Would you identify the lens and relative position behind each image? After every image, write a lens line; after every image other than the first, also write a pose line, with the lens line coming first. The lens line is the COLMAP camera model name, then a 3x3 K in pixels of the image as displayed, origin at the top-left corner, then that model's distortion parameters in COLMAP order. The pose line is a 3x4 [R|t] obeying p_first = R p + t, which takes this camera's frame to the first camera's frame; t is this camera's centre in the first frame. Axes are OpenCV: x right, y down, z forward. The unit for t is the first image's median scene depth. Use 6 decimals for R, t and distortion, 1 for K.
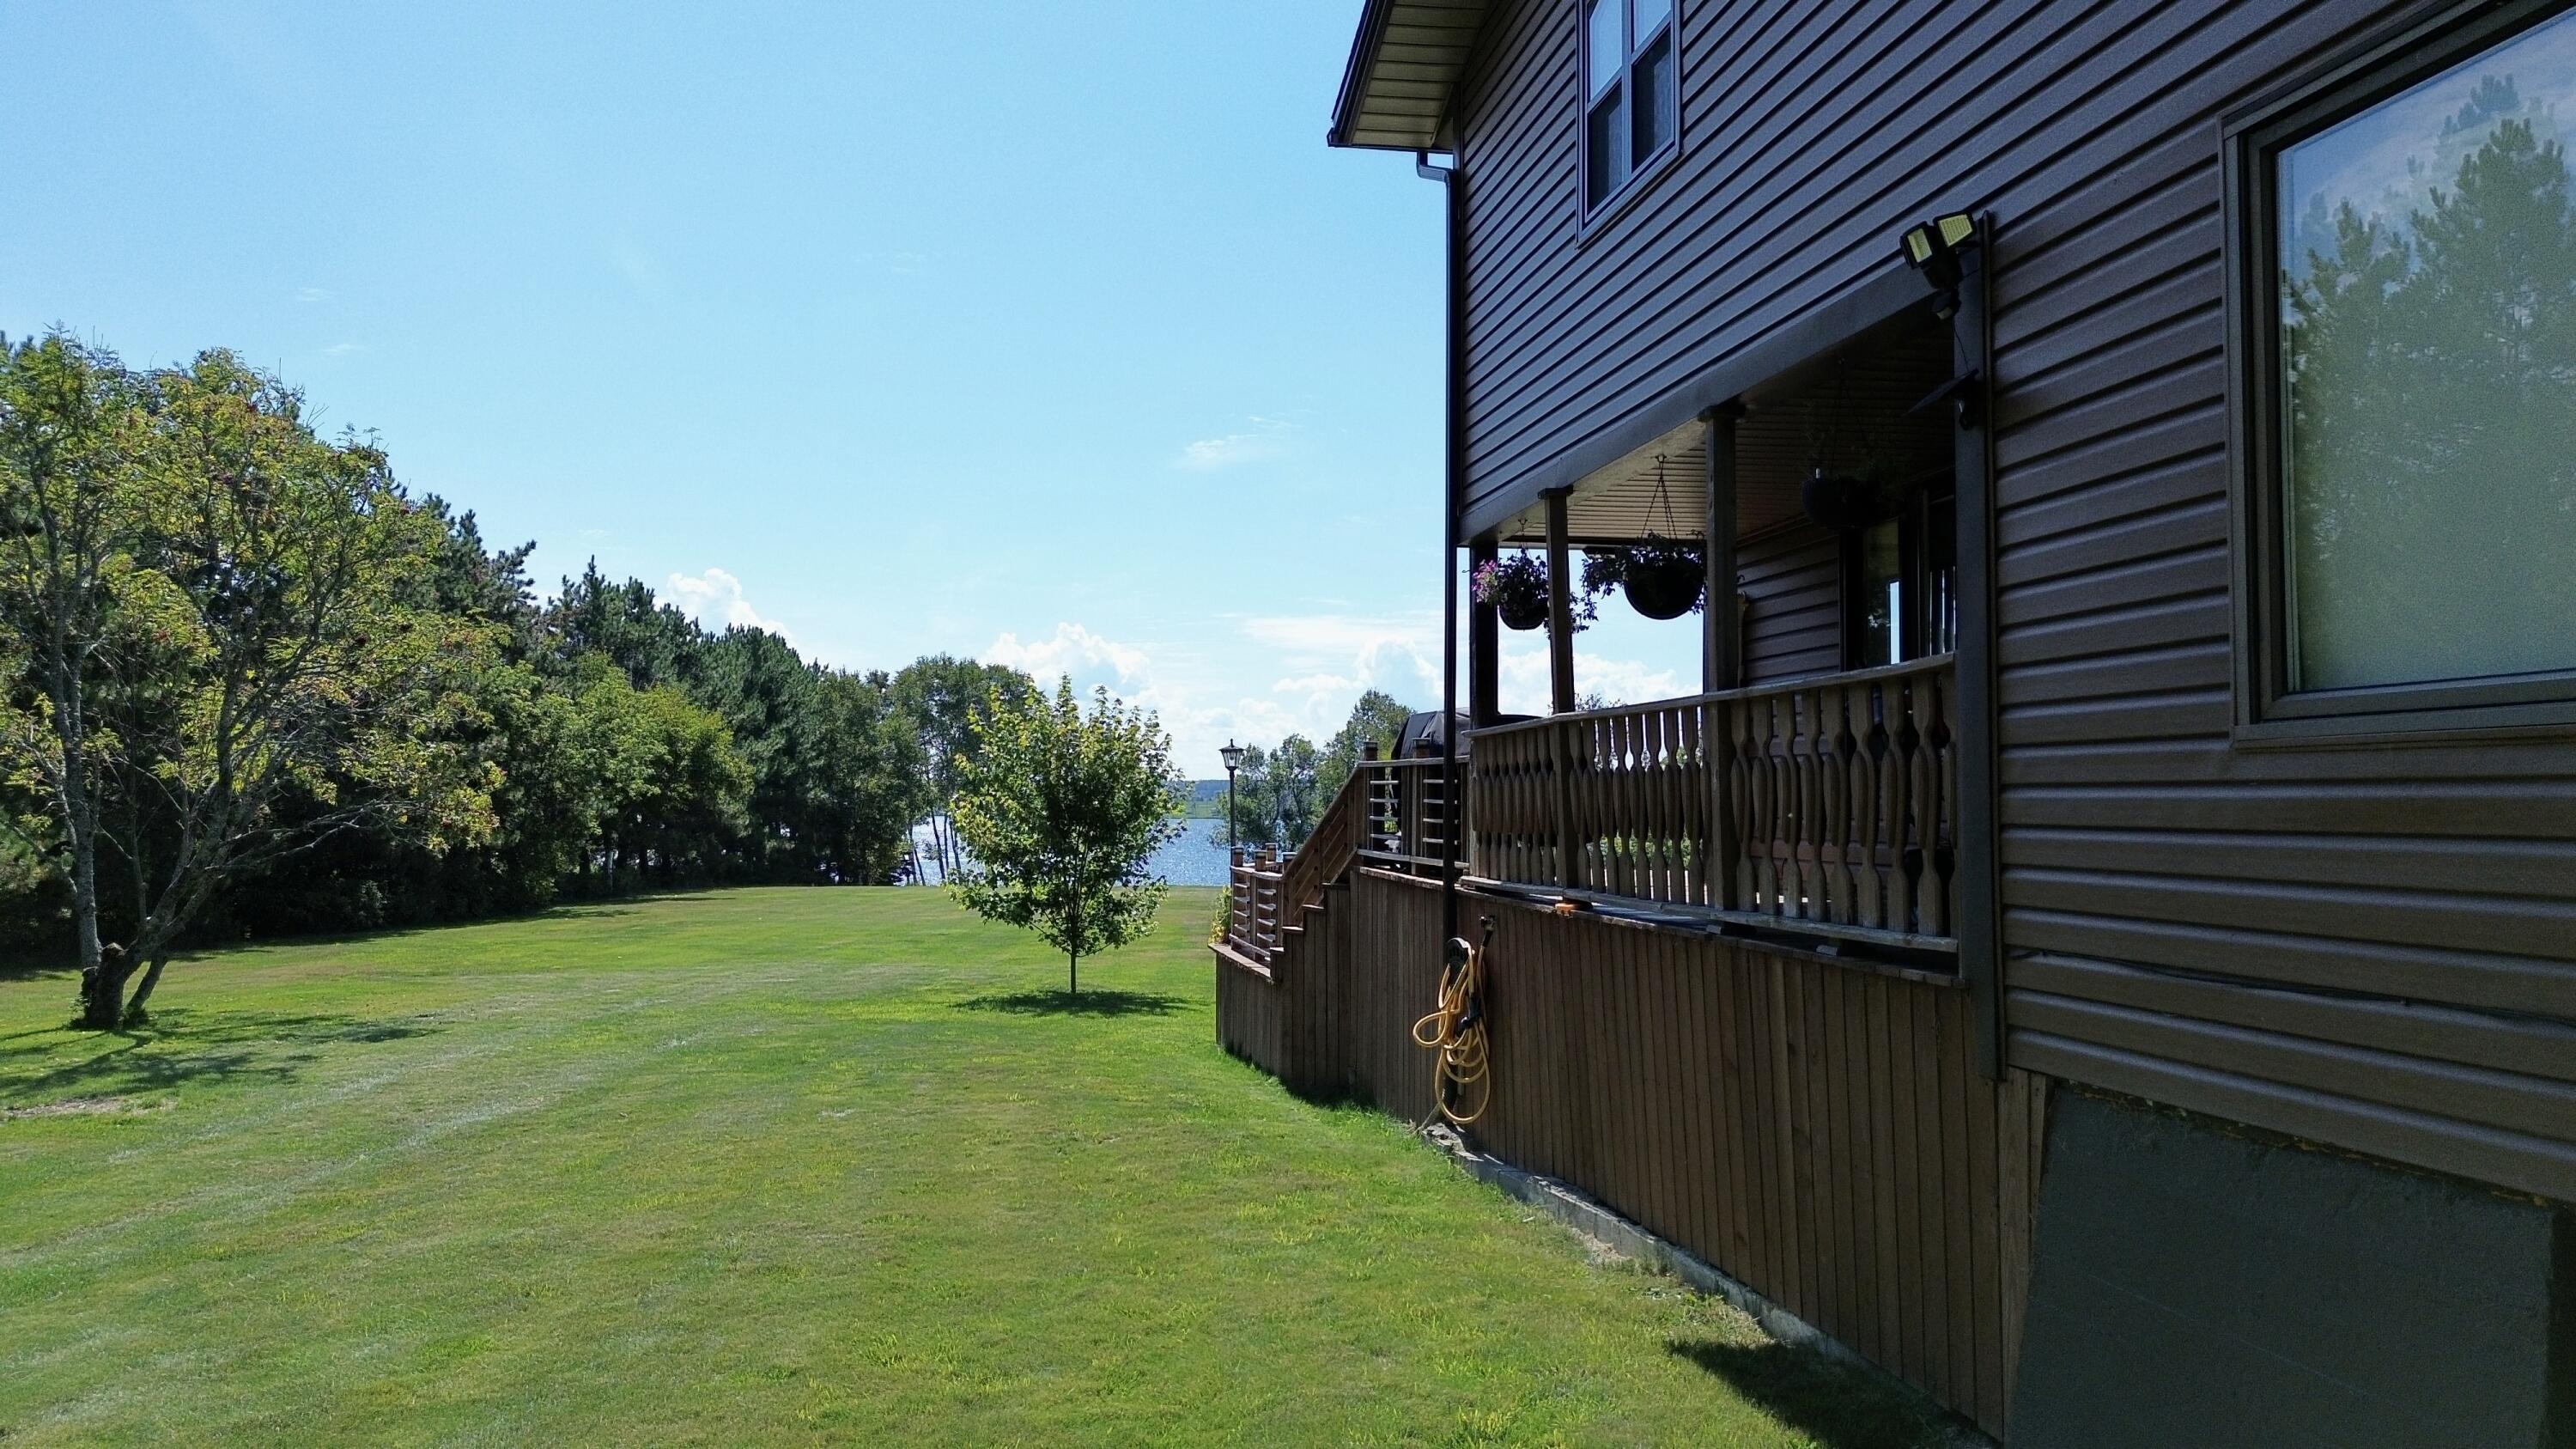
lens RADIAL K [[1774.9, 0, 1390.6], [0, 1774.9, 731.6], [0, 0, 1]] dist [-0.004502, -0.004624]
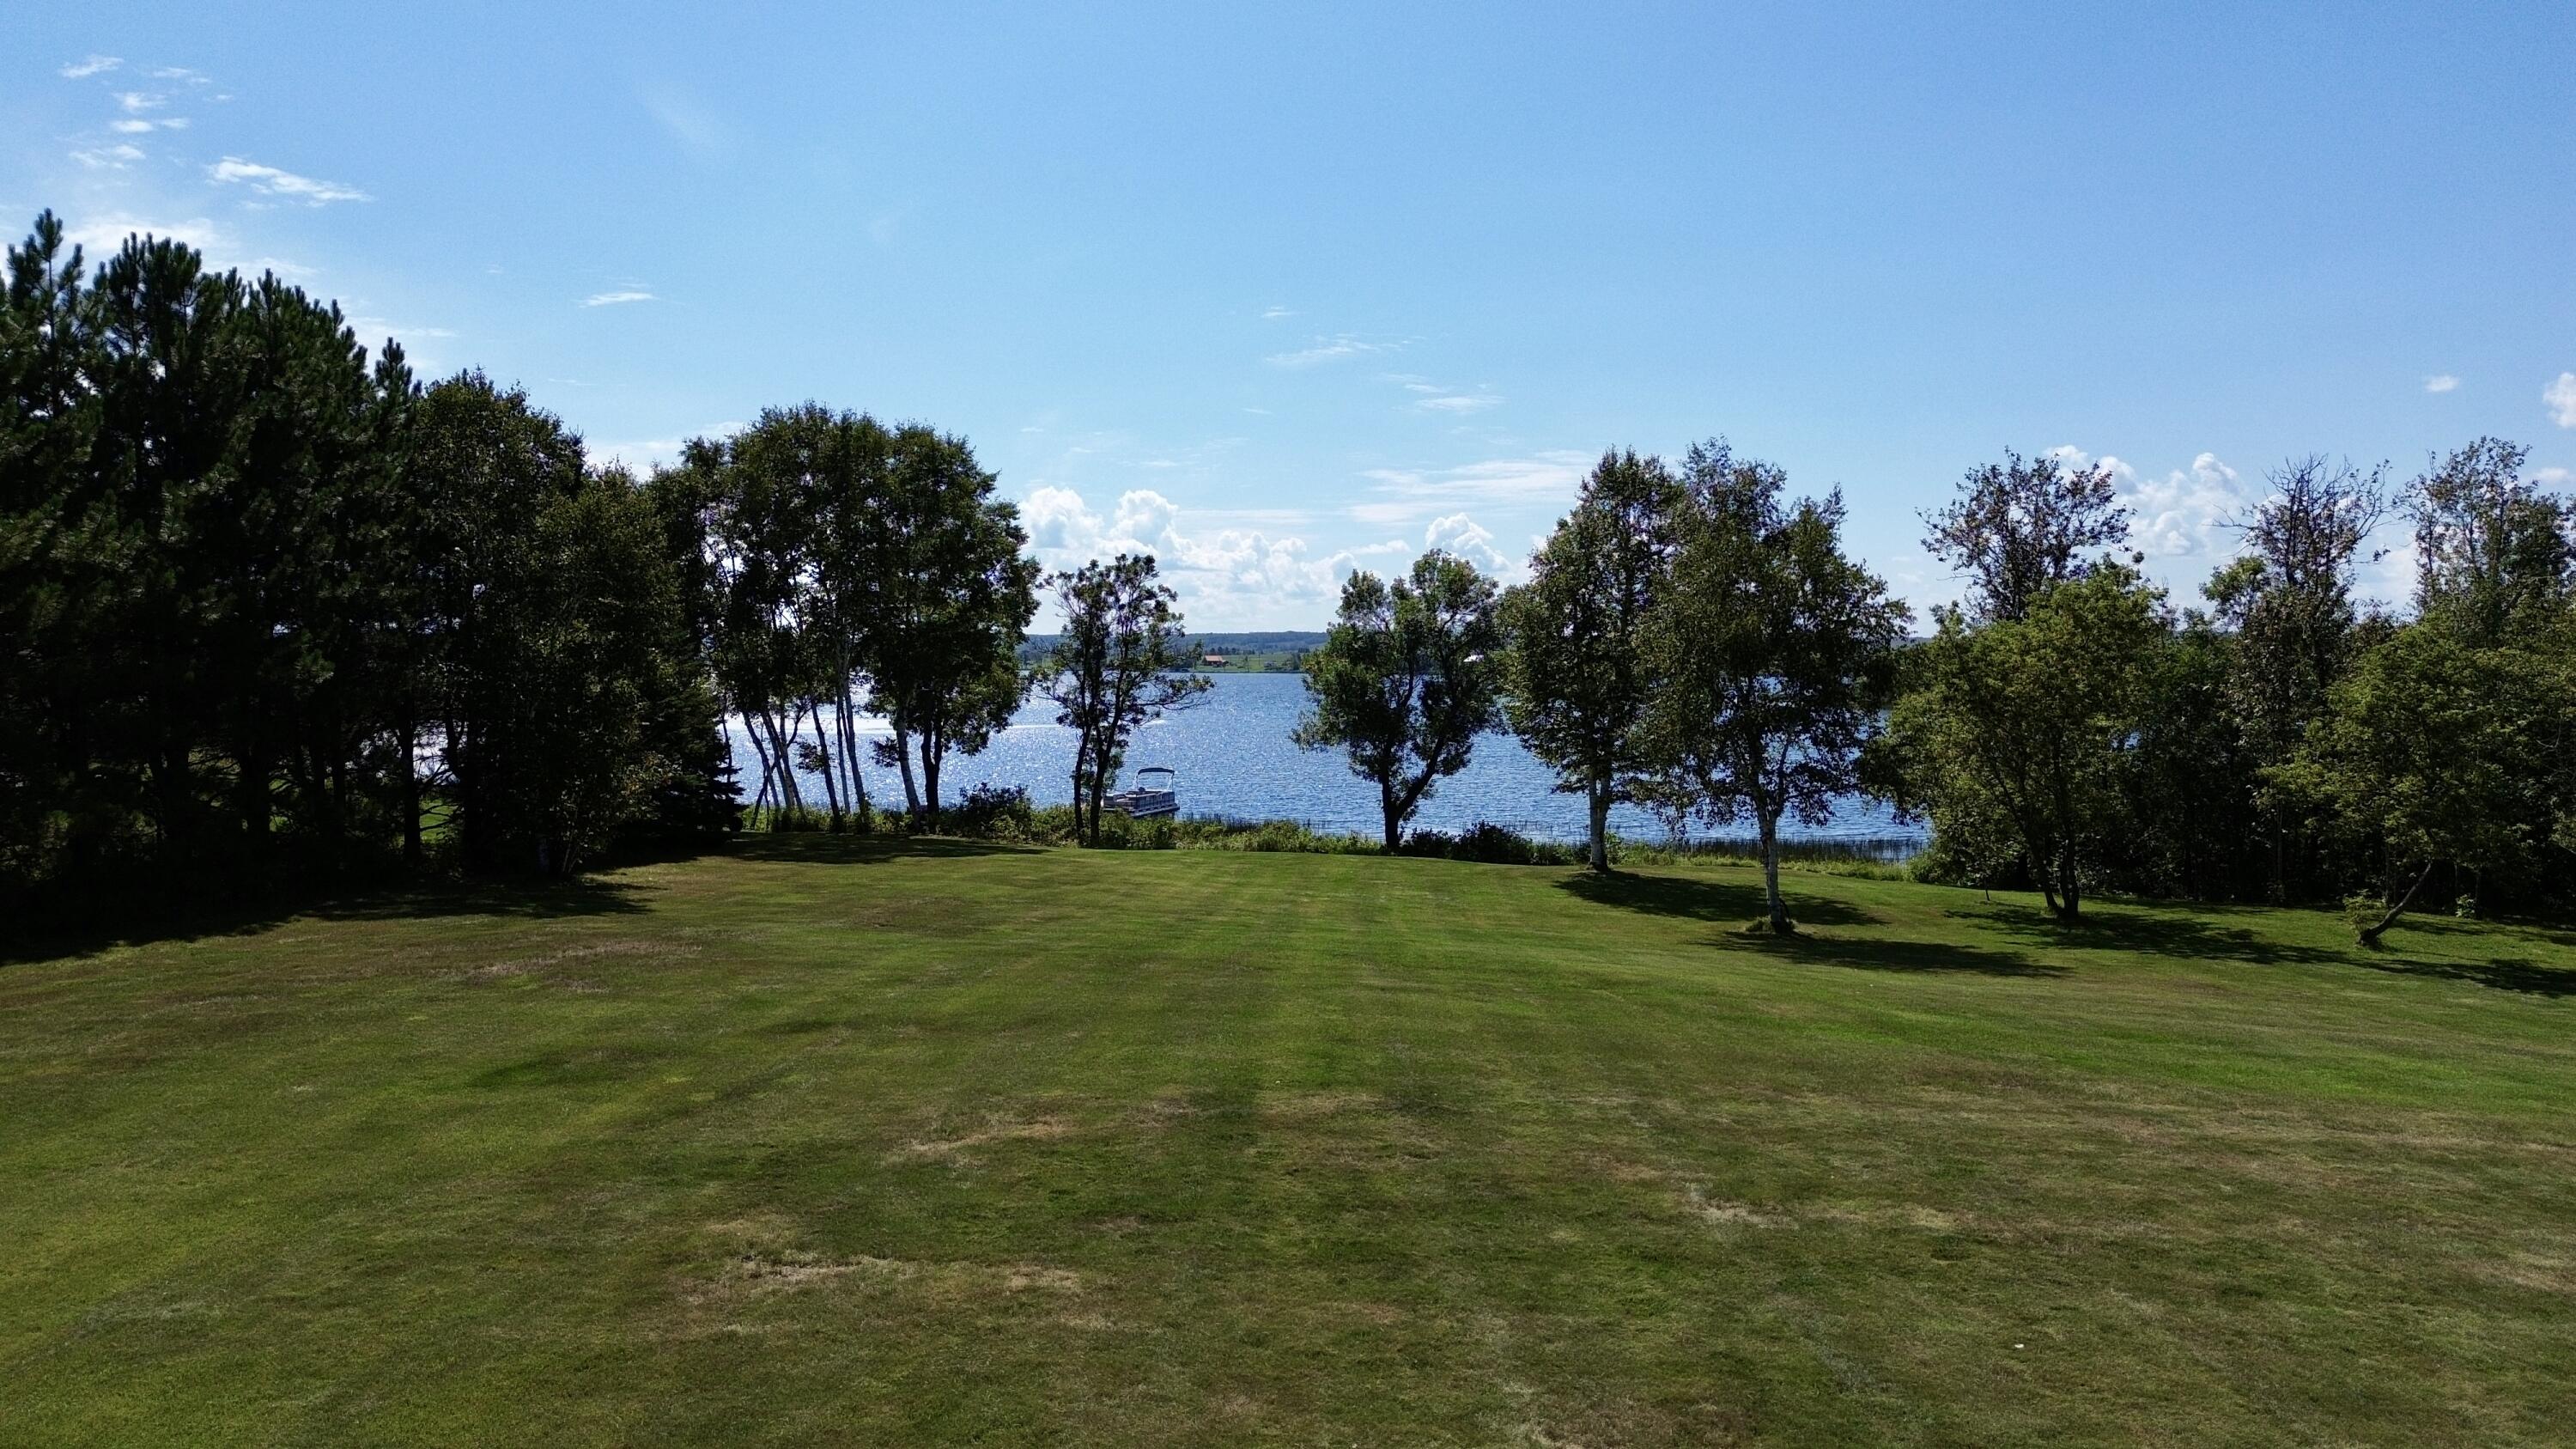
lens RADIAL K [[1774.9, 0, 1390.6], [0, 1774.9, 731.6], [0, 0, 1]] dist [-0.004502, -0.004624]
pose [[0.999643, 0.000094, -0.026703, -0.074005], [0.002109, 0.996590, 0.082487, 0.016371], [0.026620, -0.082514, 0.996234, 0.576560]]
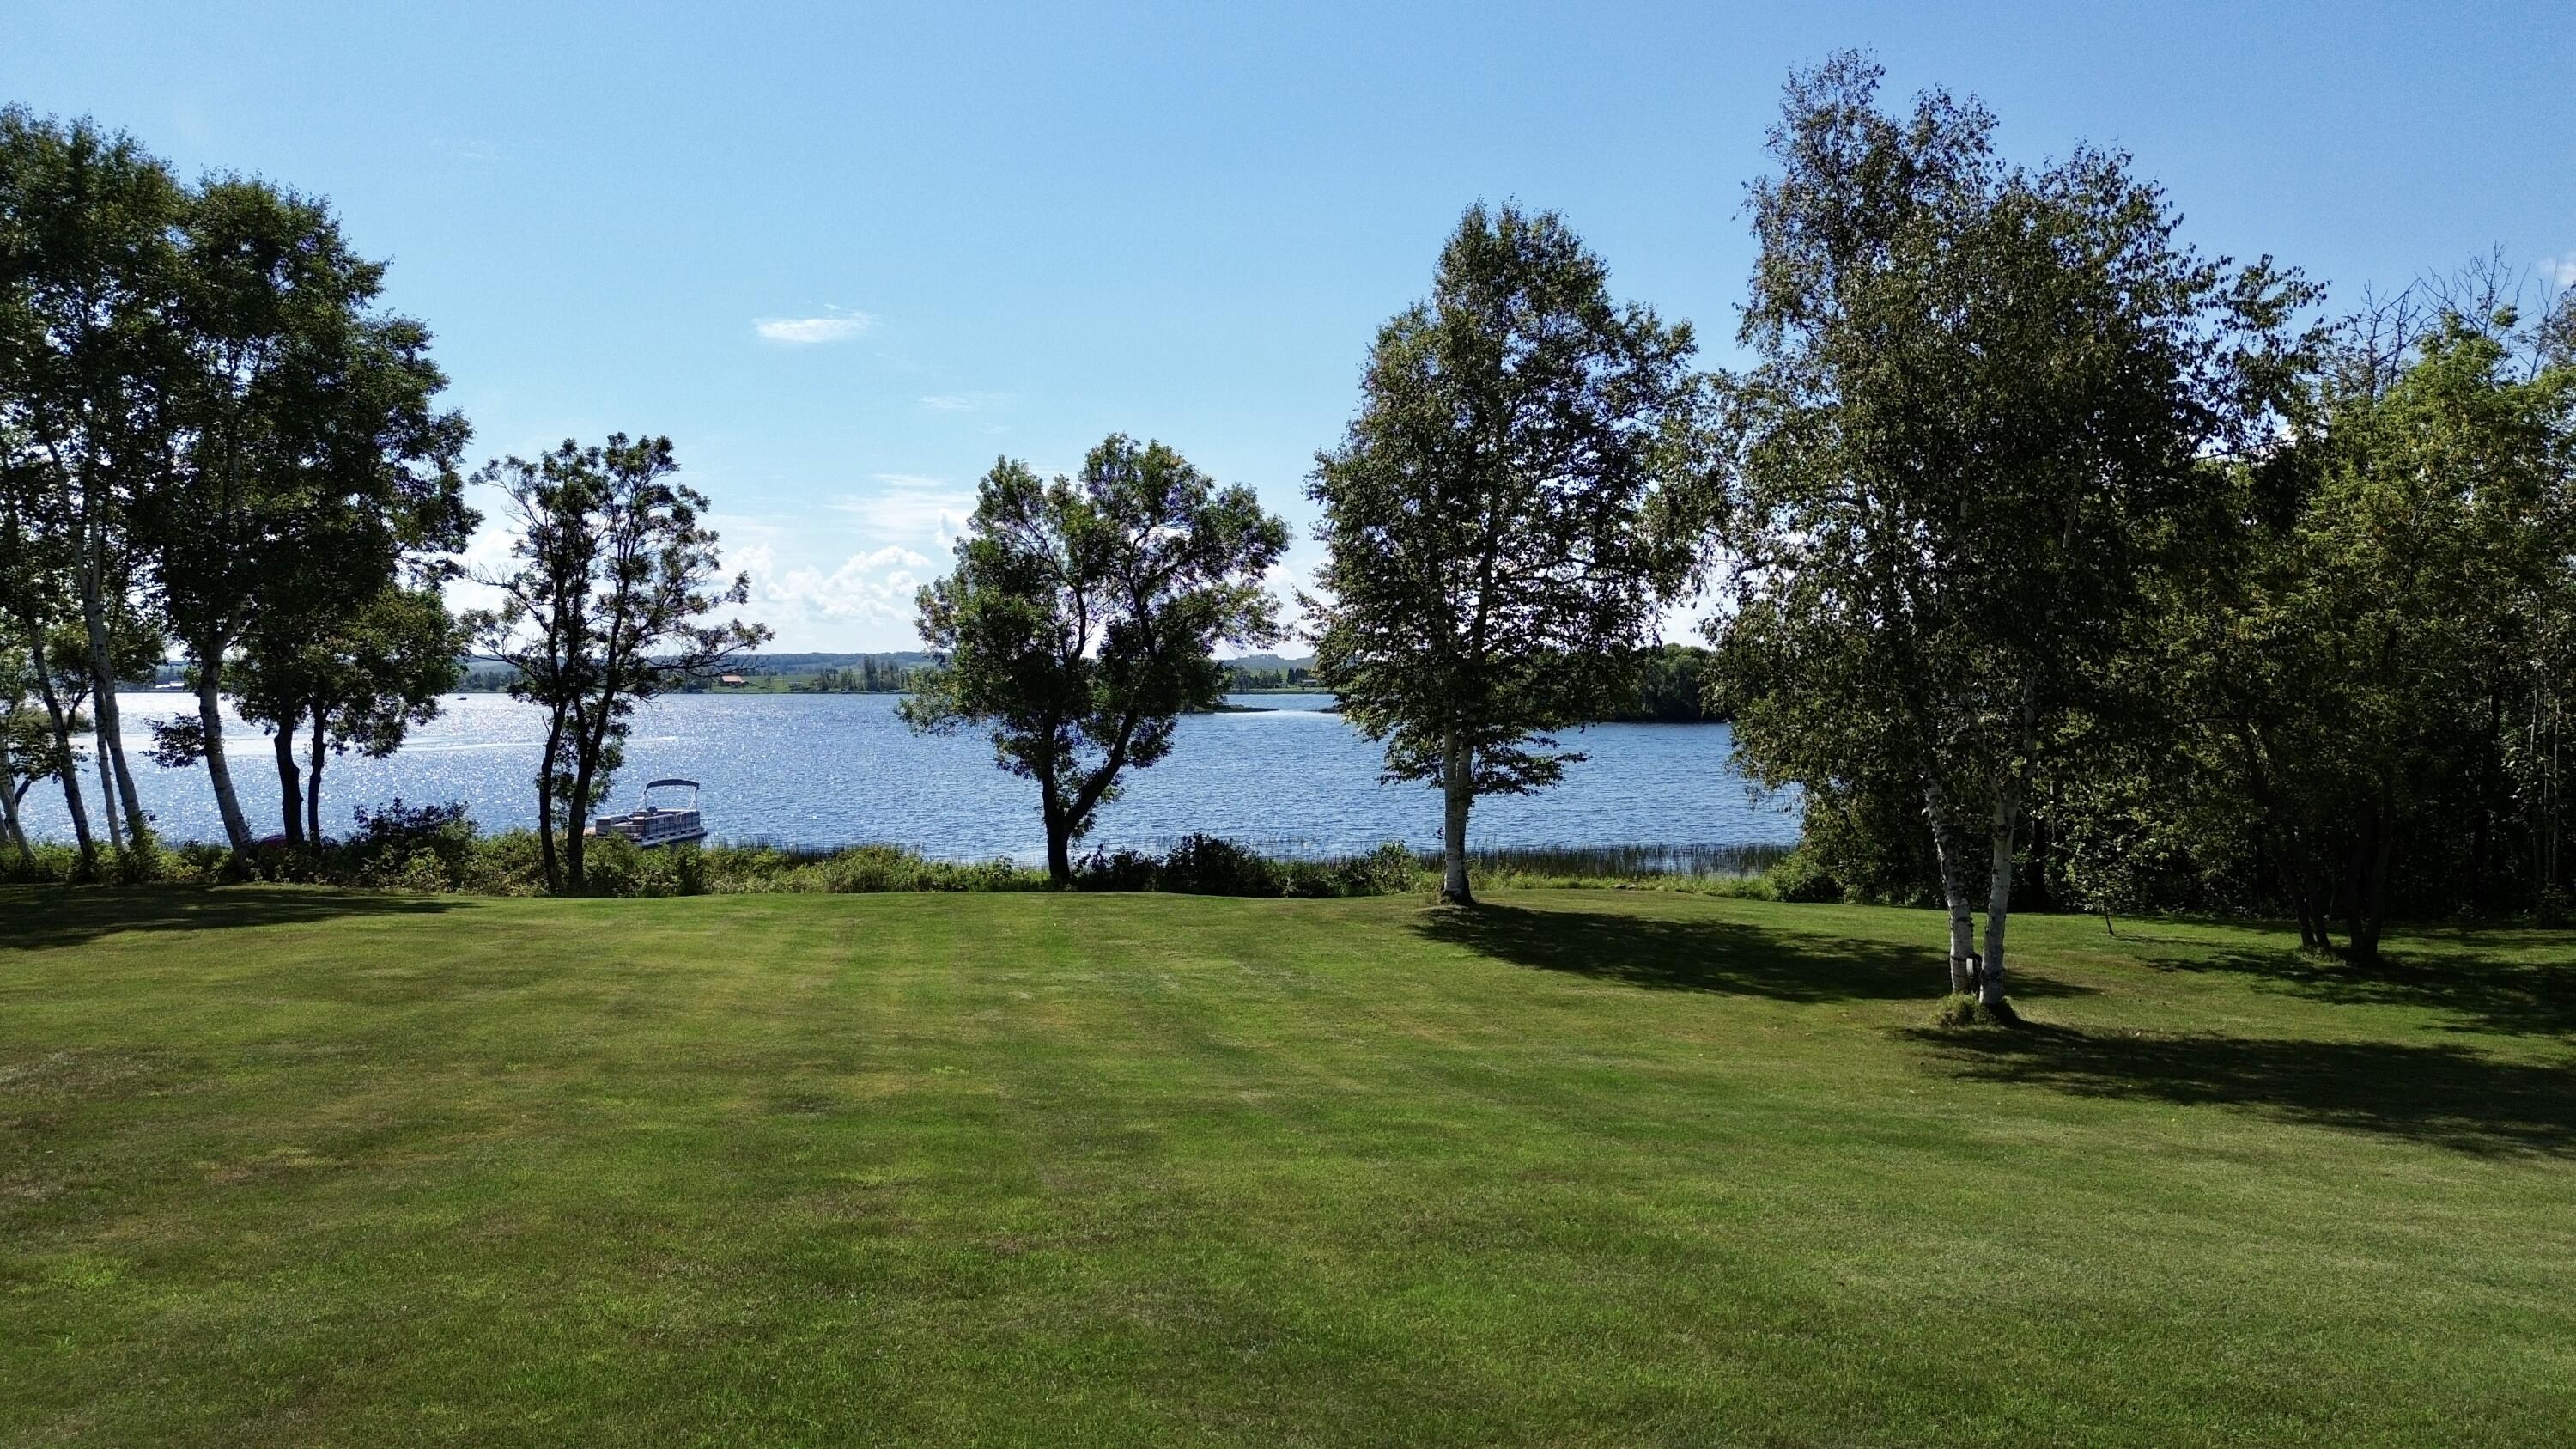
lens RADIAL K [[1776.9, 0, 1322.0], [0, 1776.9, 718.2], [0, 0, 1]] dist [0.074250, -0.097097]
pose [[0.981314, -0.011681, 0.192058, -0.118712], [-0.000500, 0.997998, 0.063250, 0.052842], [-0.192413, -0.062164, 0.979343, 0.834402]]
